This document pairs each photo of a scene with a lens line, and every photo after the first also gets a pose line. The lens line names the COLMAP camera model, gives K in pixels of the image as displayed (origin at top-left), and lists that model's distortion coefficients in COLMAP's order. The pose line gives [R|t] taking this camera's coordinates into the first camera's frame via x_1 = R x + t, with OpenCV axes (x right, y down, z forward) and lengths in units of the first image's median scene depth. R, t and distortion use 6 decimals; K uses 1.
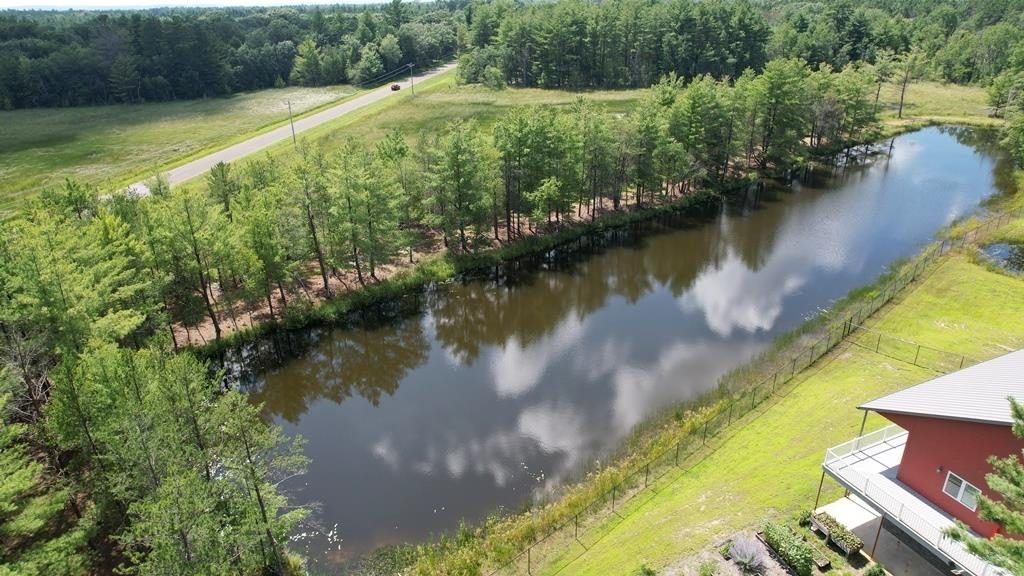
lens RADIAL K [[649.6, 0, 512.0], [0, 649.6, 288.0], [0, 0, 1]] dist [-0.076590, 0.067796]
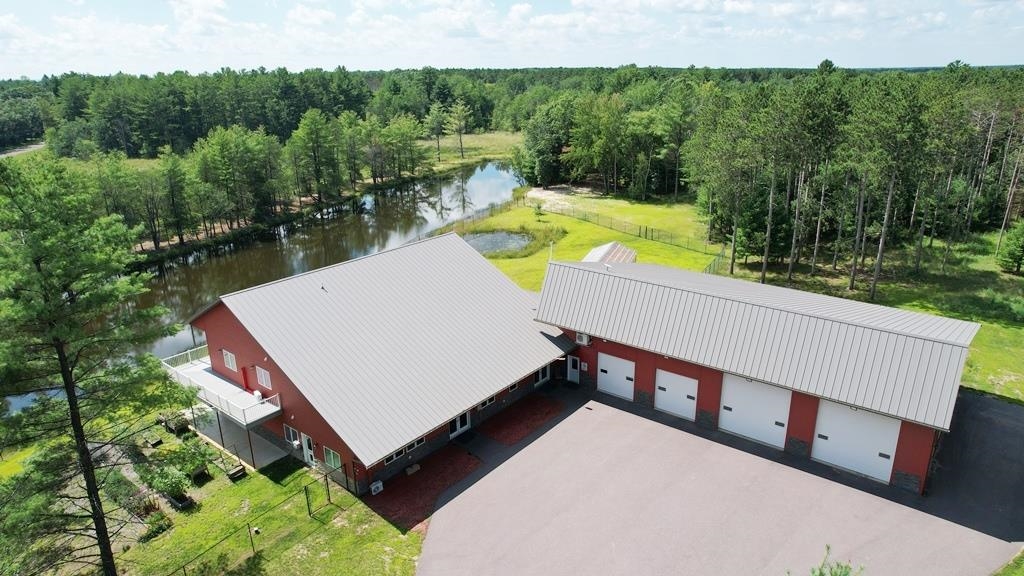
lens RADIAL K [[649.6, 0, 512.0], [0, 649.6, 288.0], [0, 0, 1]] dist [-0.076590, 0.067796]
pose [[0.888943, -0.144632, 0.434581, 0.090551], [0.189221, 0.980045, -0.060888, 0.049768], [-0.417103, 0.136358, 0.898572, -0.081291]]
